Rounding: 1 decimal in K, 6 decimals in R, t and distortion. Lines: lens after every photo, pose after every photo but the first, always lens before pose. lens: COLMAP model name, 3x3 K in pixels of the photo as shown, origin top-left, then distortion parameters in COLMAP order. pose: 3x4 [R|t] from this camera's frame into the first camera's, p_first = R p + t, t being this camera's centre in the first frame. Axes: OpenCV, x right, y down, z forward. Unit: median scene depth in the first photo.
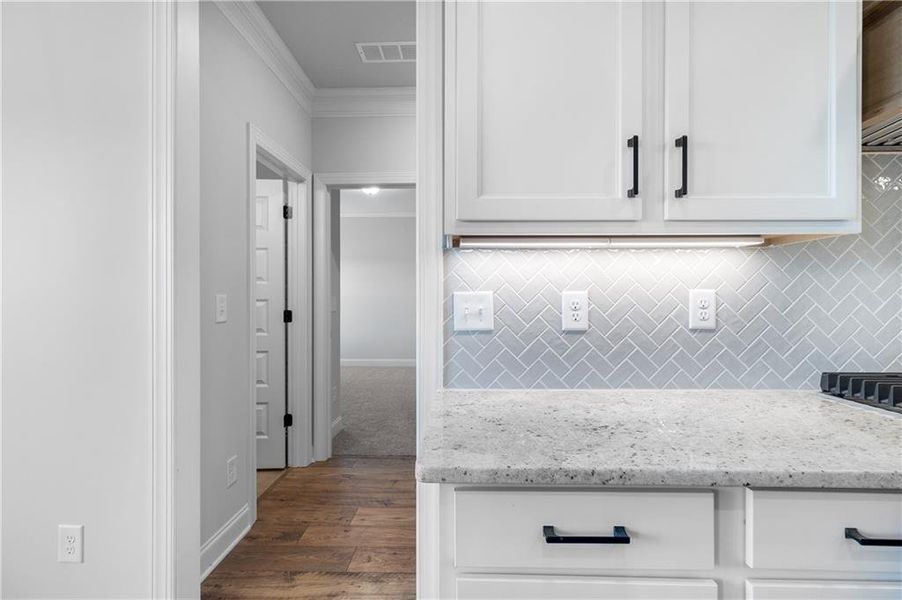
lens RADIAL K [[421.5, 0, 451.0], [0, 421.5, 300.0], [0, 0, 1]] dist [0.001851, -0.000205]
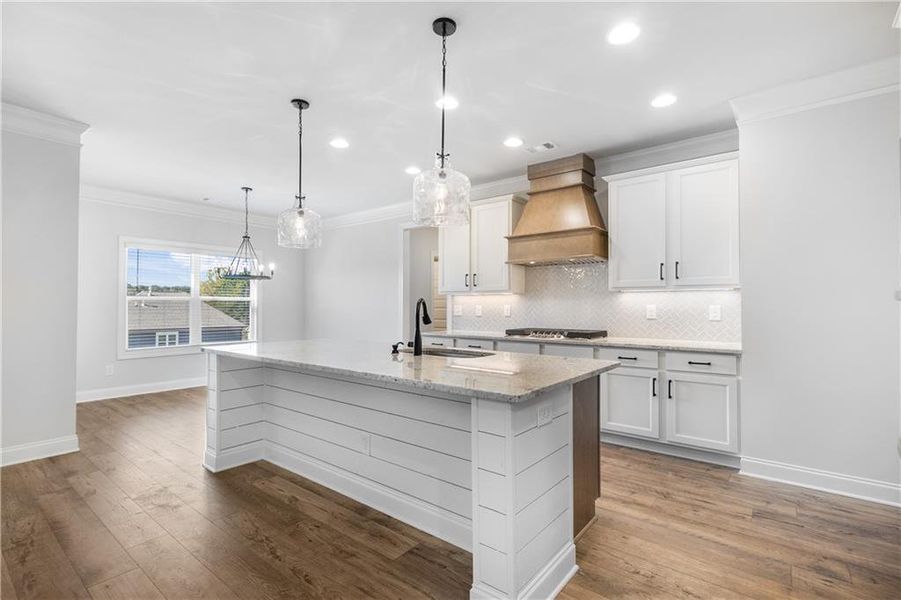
lens RADIAL K [[421.0, 0, 450.5], [0, 421.0, 300.0], [0, 0, 1]] dist [0.001851, -0.000205]
pose [[0.788483, -0.007669, -0.615008, 1.102761], [-0.000776, 0.999909, -0.013463, -0.023699], [0.615056, 0.011093, 0.788406, -2.629731]]
